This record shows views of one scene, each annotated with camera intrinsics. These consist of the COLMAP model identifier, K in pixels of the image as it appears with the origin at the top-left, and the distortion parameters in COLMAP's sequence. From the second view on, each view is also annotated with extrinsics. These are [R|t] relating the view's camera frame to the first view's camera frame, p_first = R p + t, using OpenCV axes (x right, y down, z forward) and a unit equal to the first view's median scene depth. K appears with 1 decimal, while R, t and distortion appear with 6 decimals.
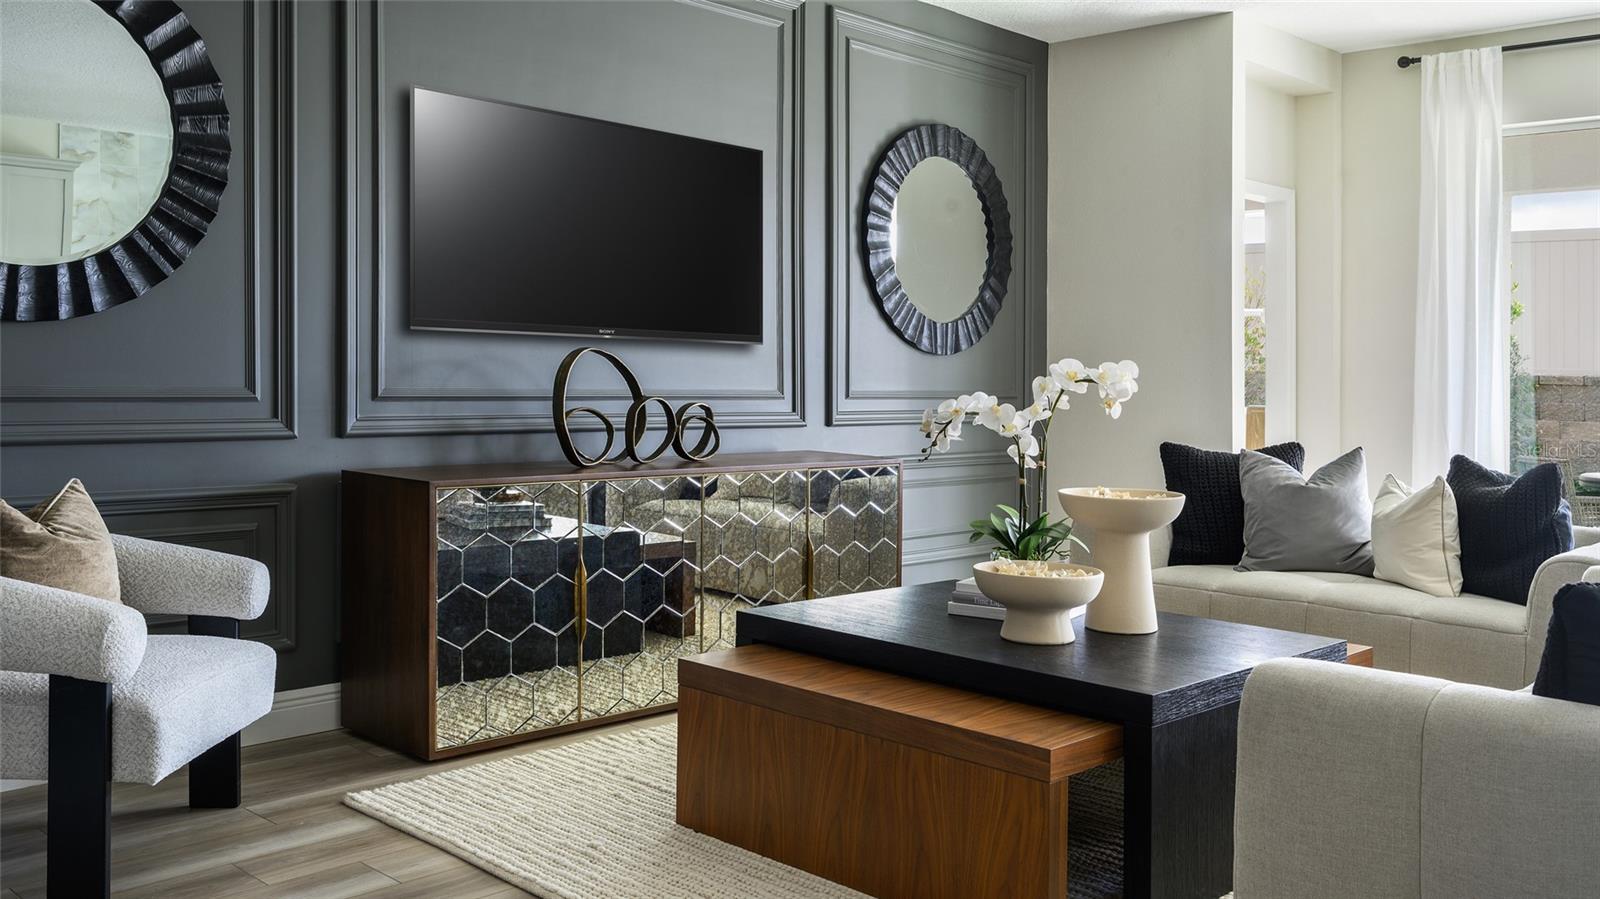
lens RADIAL K [[1366.7, 0, 798.2], [0, 1366.7, 396.8], [0, 0, 1]] dist [0.003926, -0.004564]
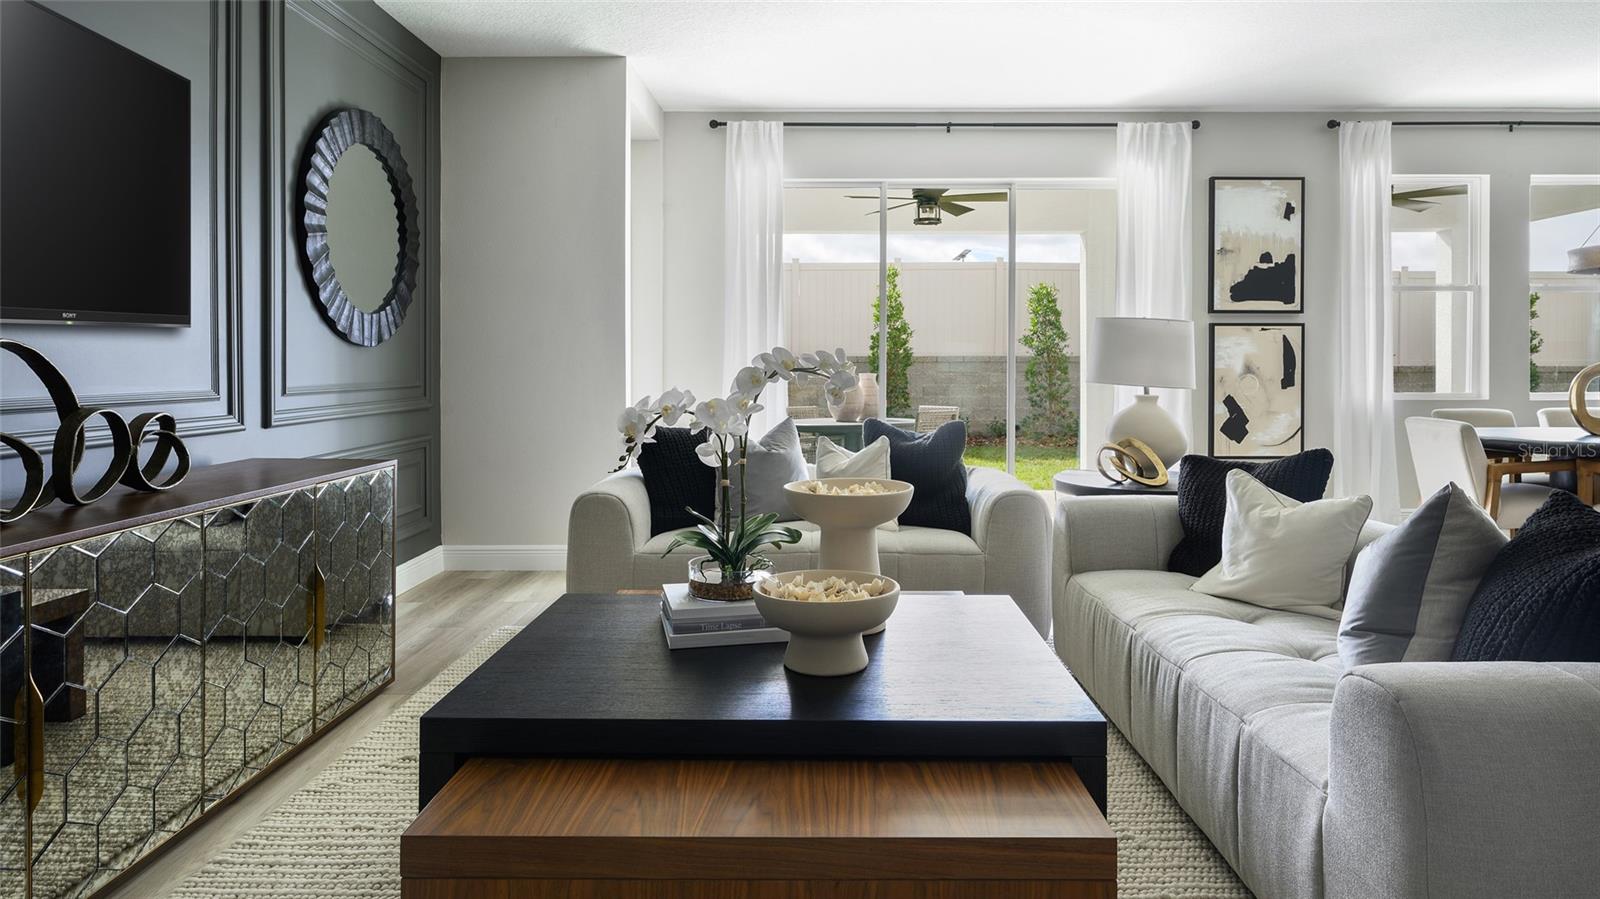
lens RADIAL K [[925.4, 0, 807.2], [0, 925.4, 365.0], [0, 0, 1]] dist [-0.003546, -0.001149]
pose [[0.723046, -0.023810, 0.690389, -0.135123], [0.030816, 0.999523, 0.002198, -0.009728], [-0.690112, 0.019686, 0.723435, 0.321387]]
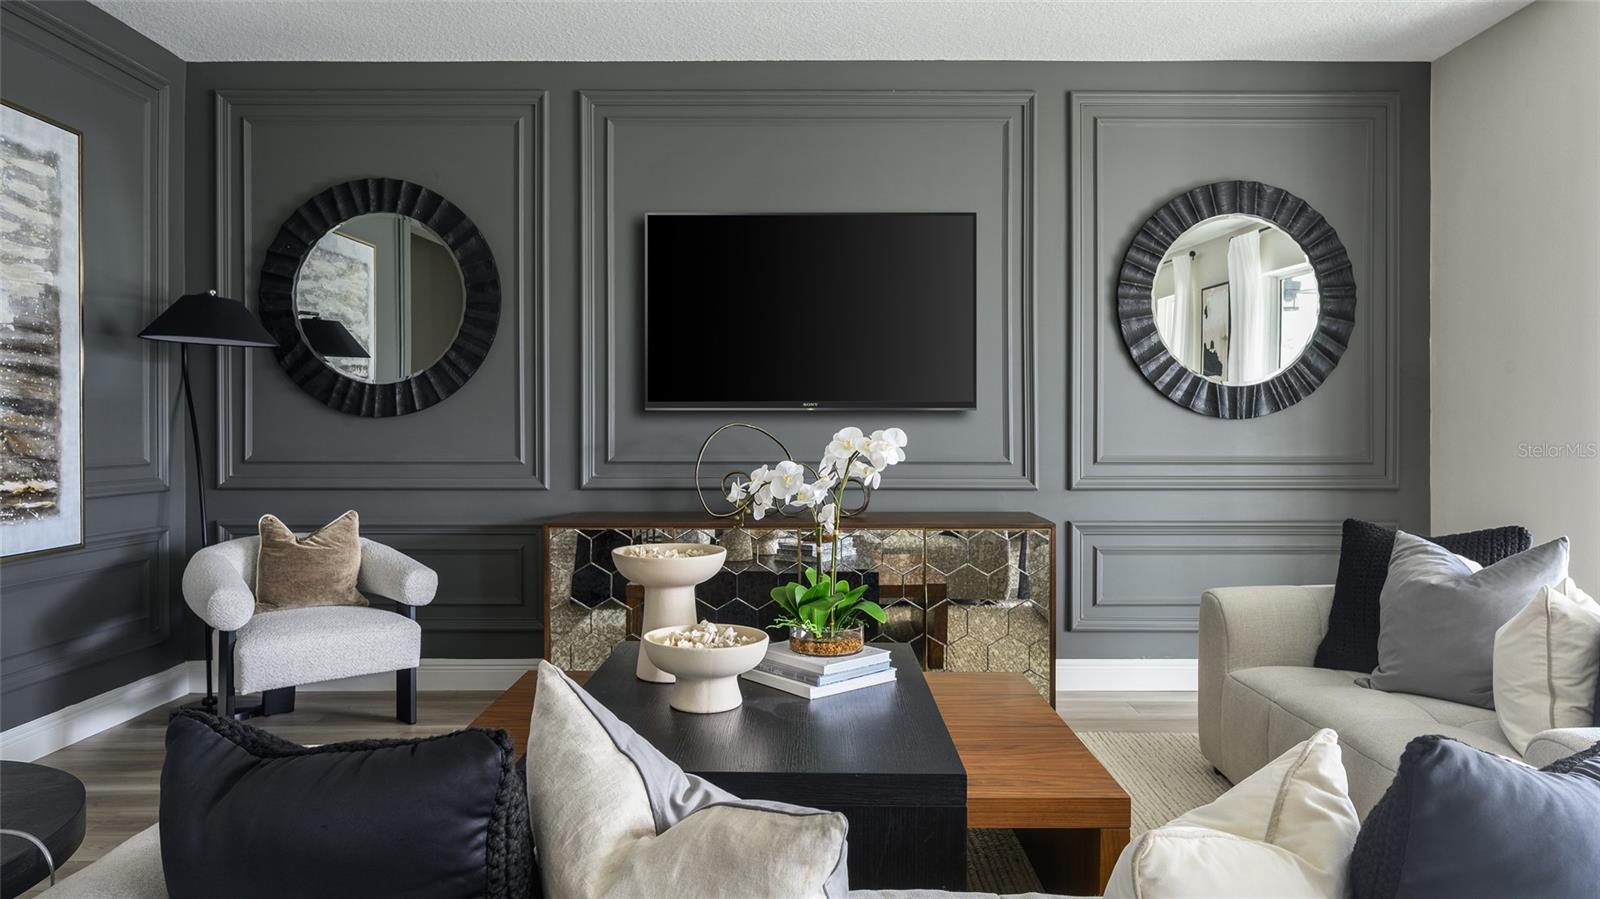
lens RADIAL K [[1025.6, 0, 800.0], [0, 1025.6, 449.5], [0, 0, 1]] dist [-0.004923, -0.000915]
pose [[0.697199, -0.005208, -0.716859, 0.438974], [-0.000807, 0.999967, -0.008050, -0.003188], [0.716877, 0.006191, 0.697172, 0.296038]]
